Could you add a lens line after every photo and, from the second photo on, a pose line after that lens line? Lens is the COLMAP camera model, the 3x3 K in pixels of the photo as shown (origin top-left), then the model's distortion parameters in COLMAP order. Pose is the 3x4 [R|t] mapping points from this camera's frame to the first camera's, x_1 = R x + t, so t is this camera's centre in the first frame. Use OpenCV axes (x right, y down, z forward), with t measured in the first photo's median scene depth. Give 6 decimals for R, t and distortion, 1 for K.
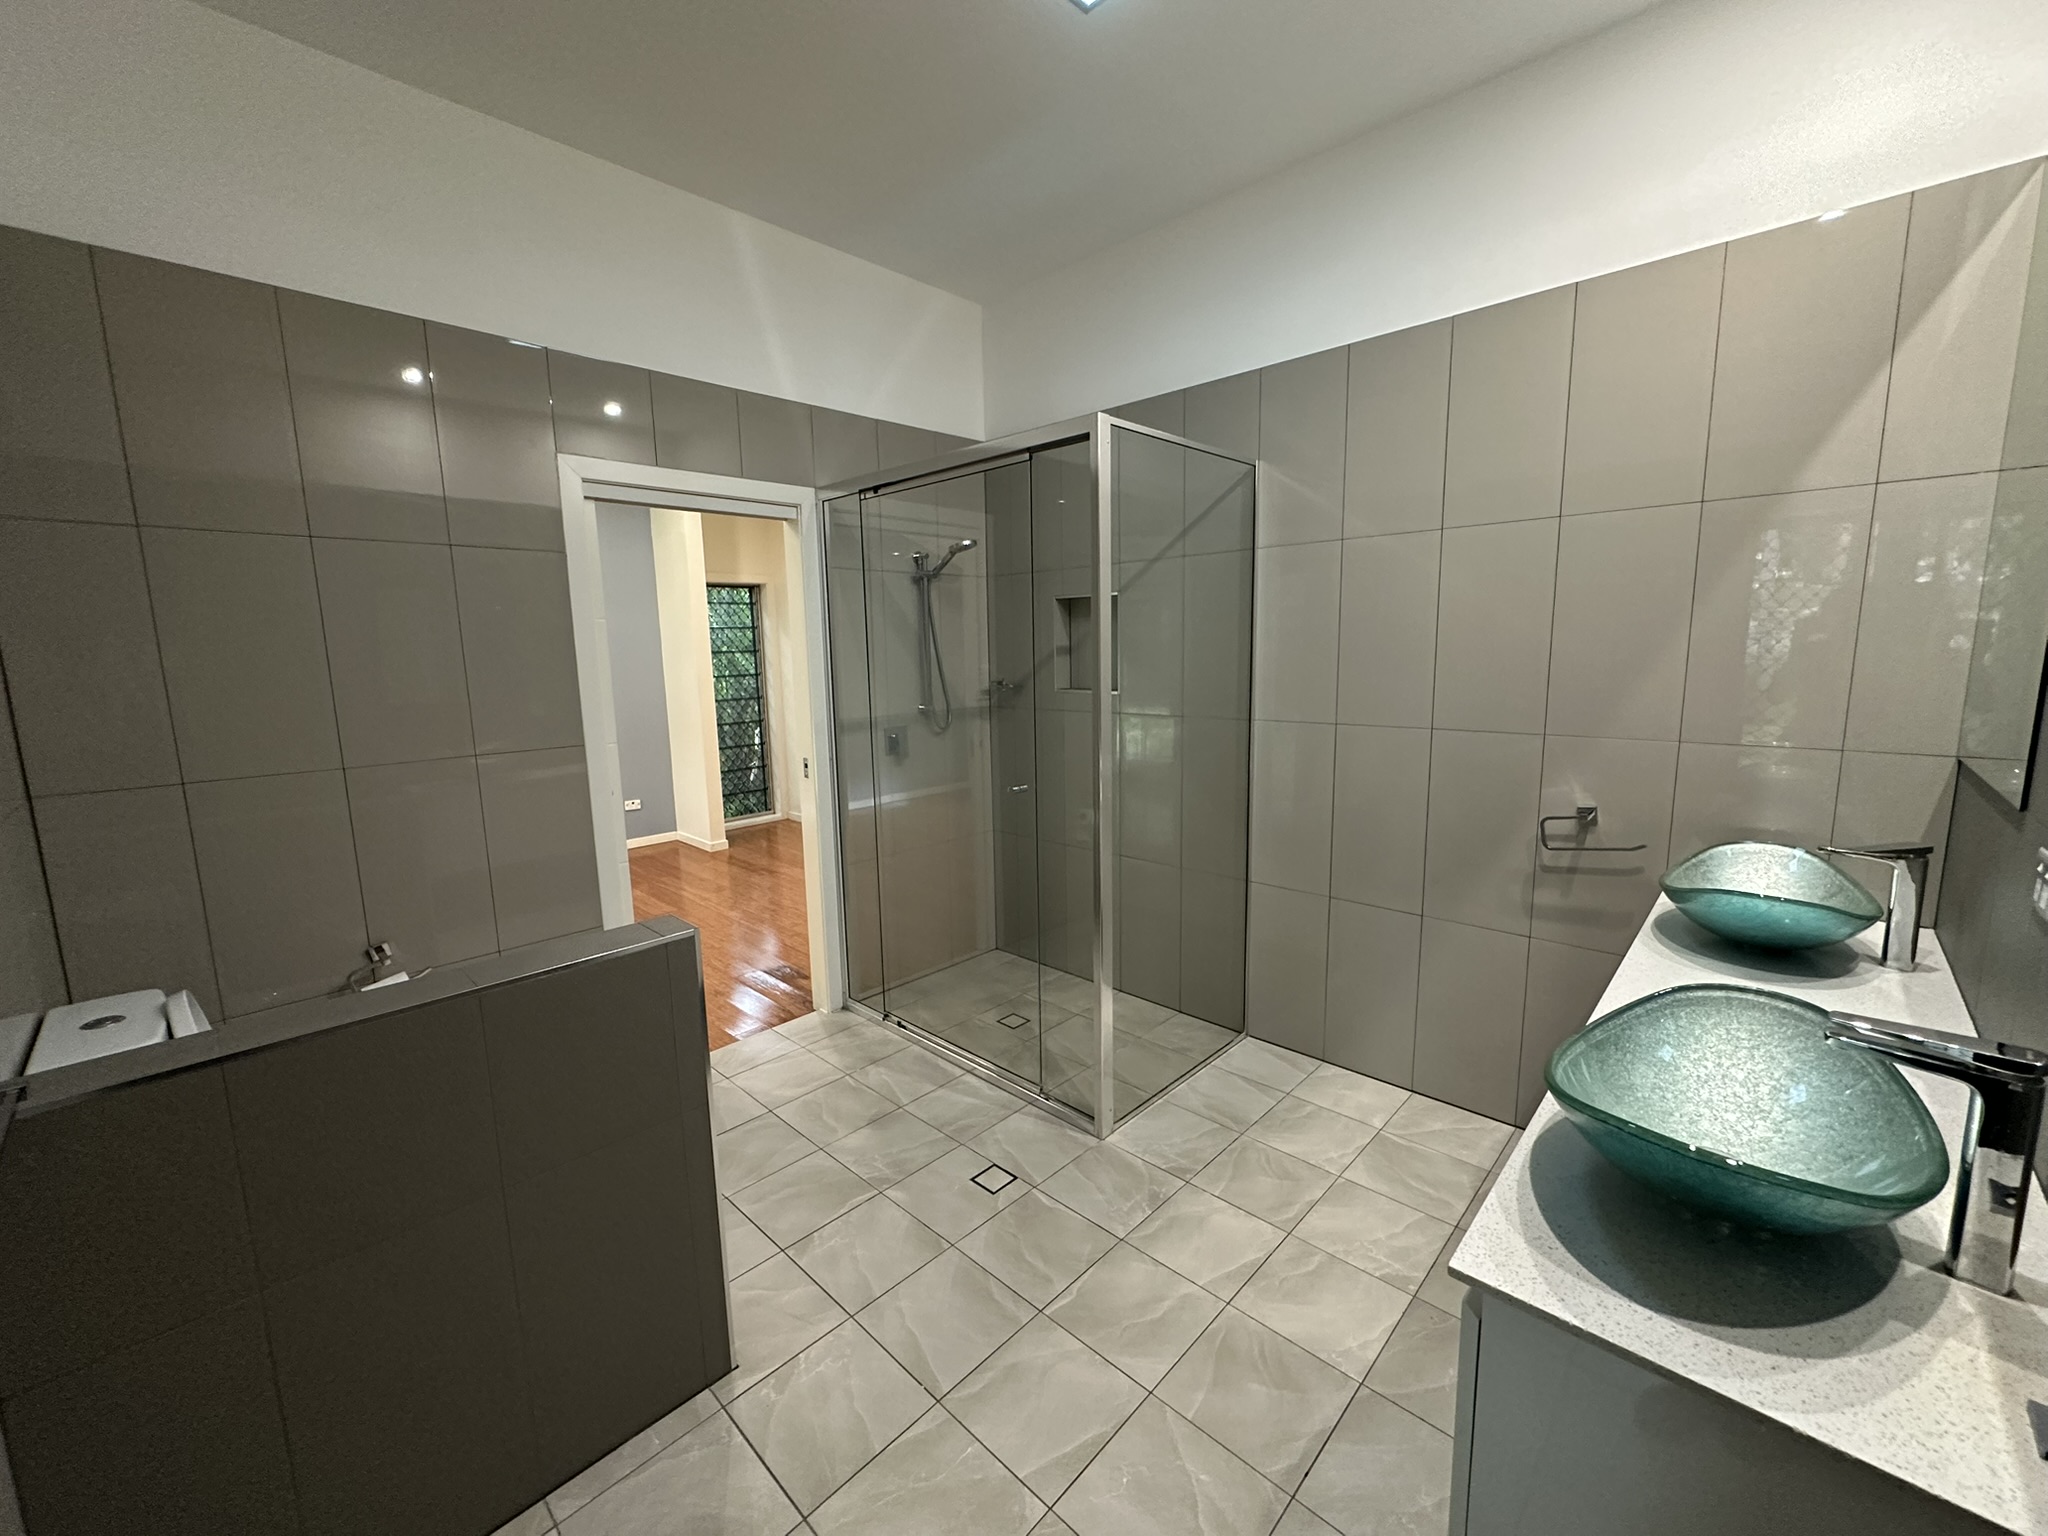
lens RADIAL K [[812.0, 0, 1025.5], [0, 812.0, 765.3], [0, 0, 1]] dist [-0.000376, 0.000297]
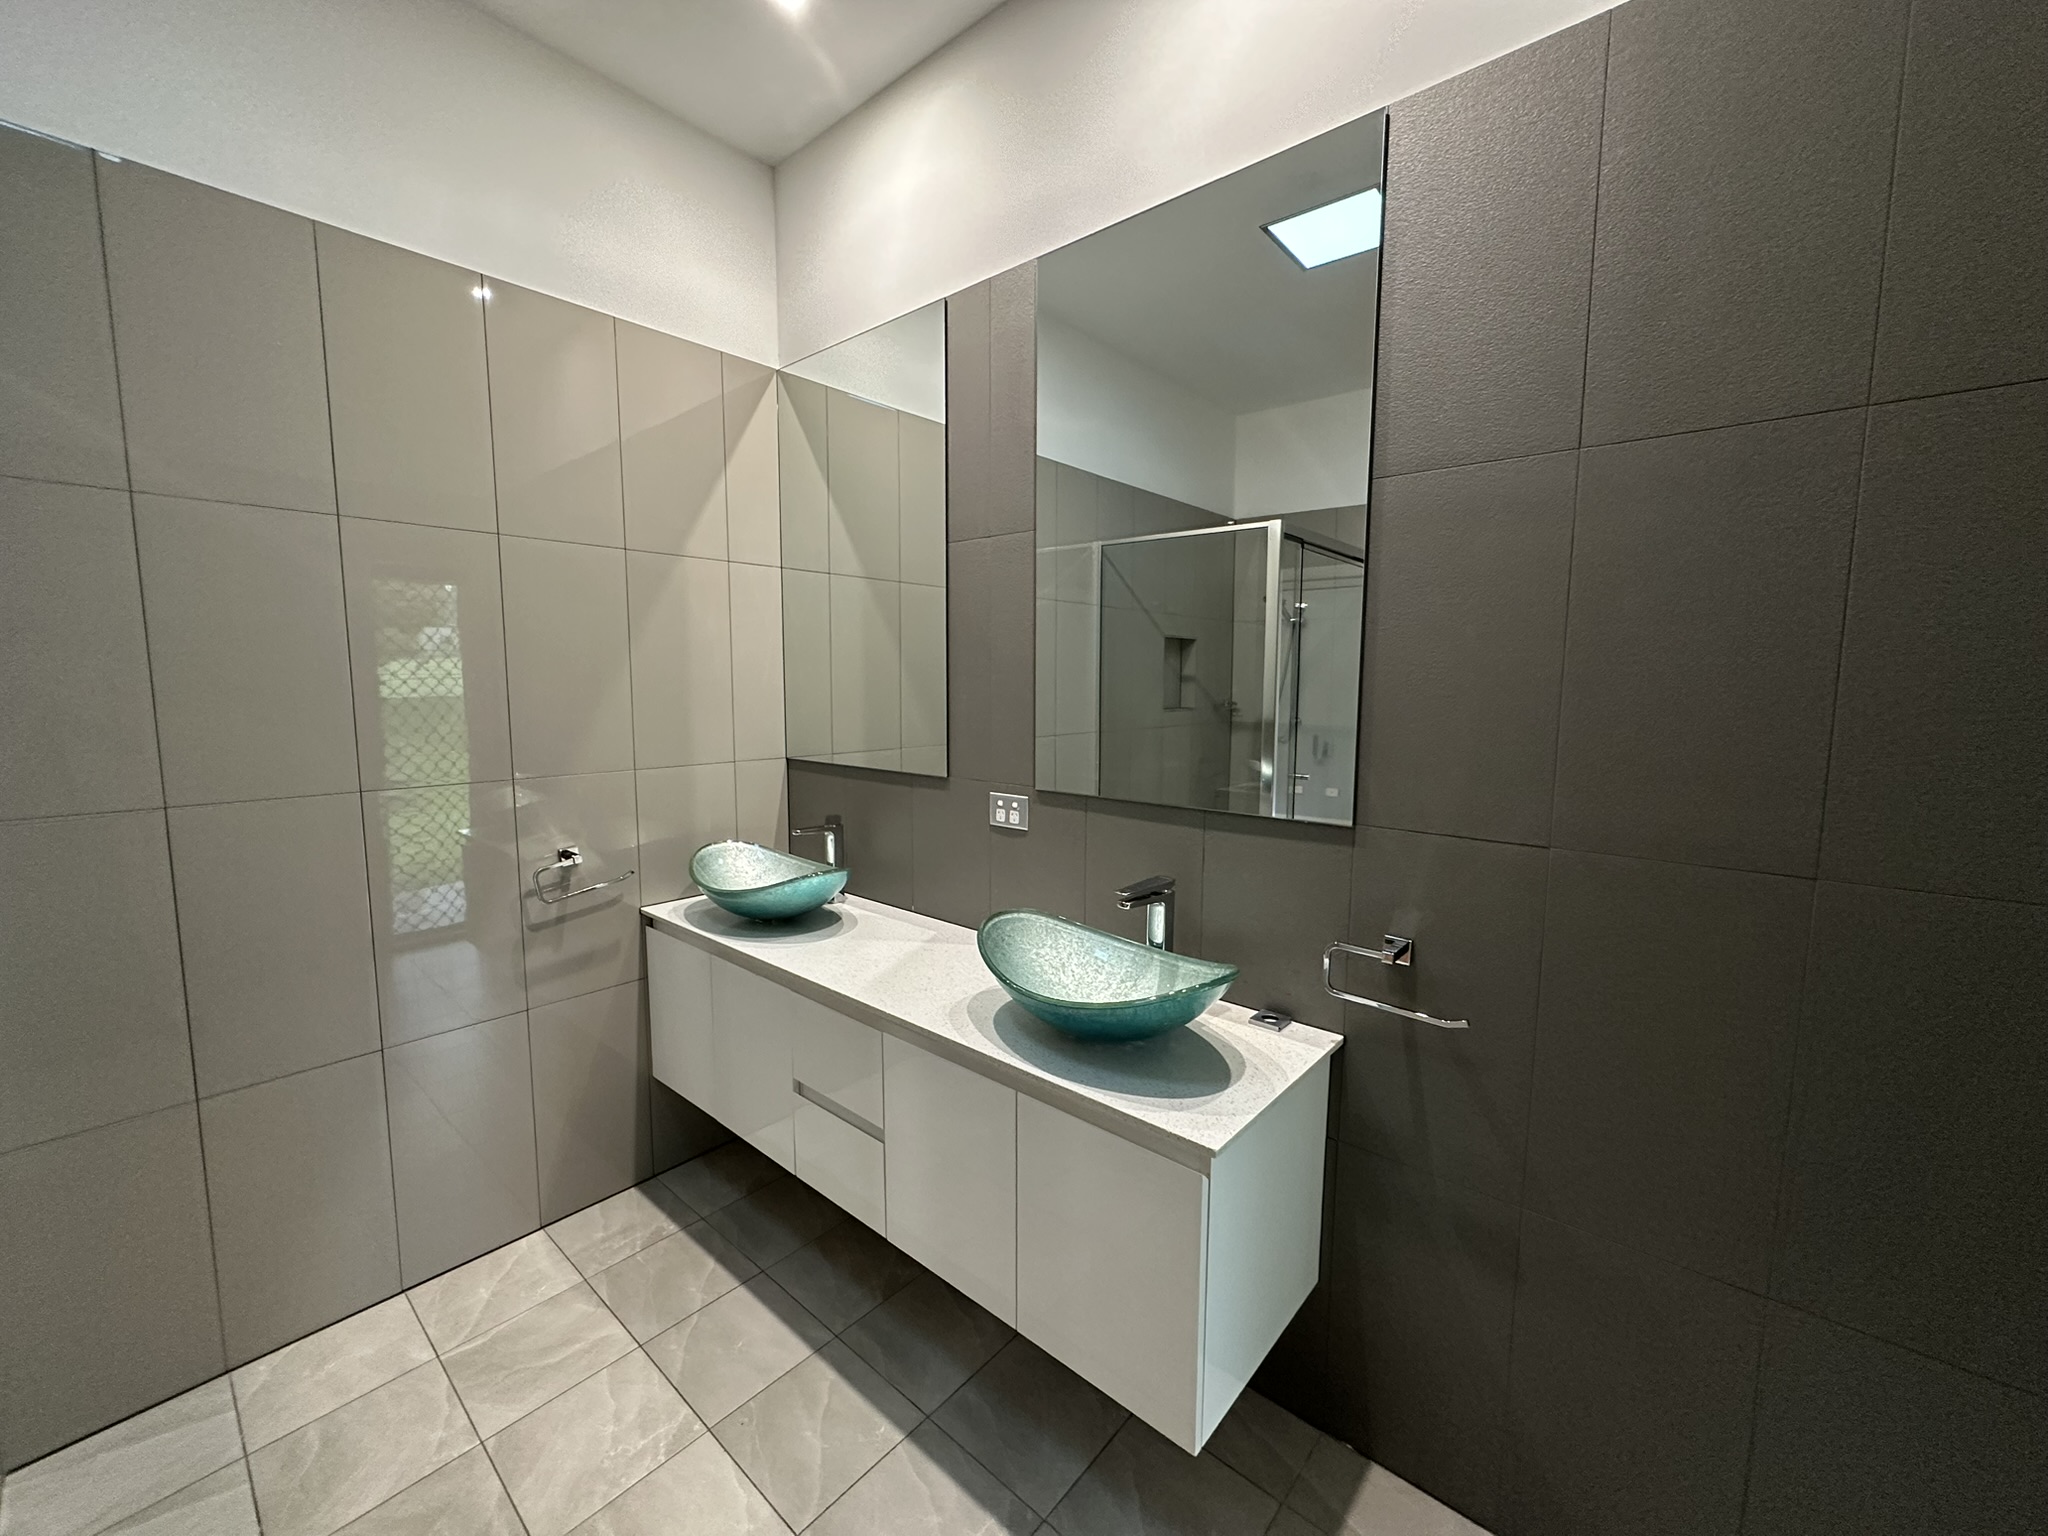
lens RADIAL K [[812.0, 0, 1025.5], [0, 812.0, 765.3], [0, 0, 1]] dist [-0.000376, 0.000297]
pose [[-0.046551, -0.087960, 0.995036, -0.280064], [0.140283, 0.985668, 0.093695, -0.061247], [-0.989017, 0.143948, -0.033545, 0.507891]]
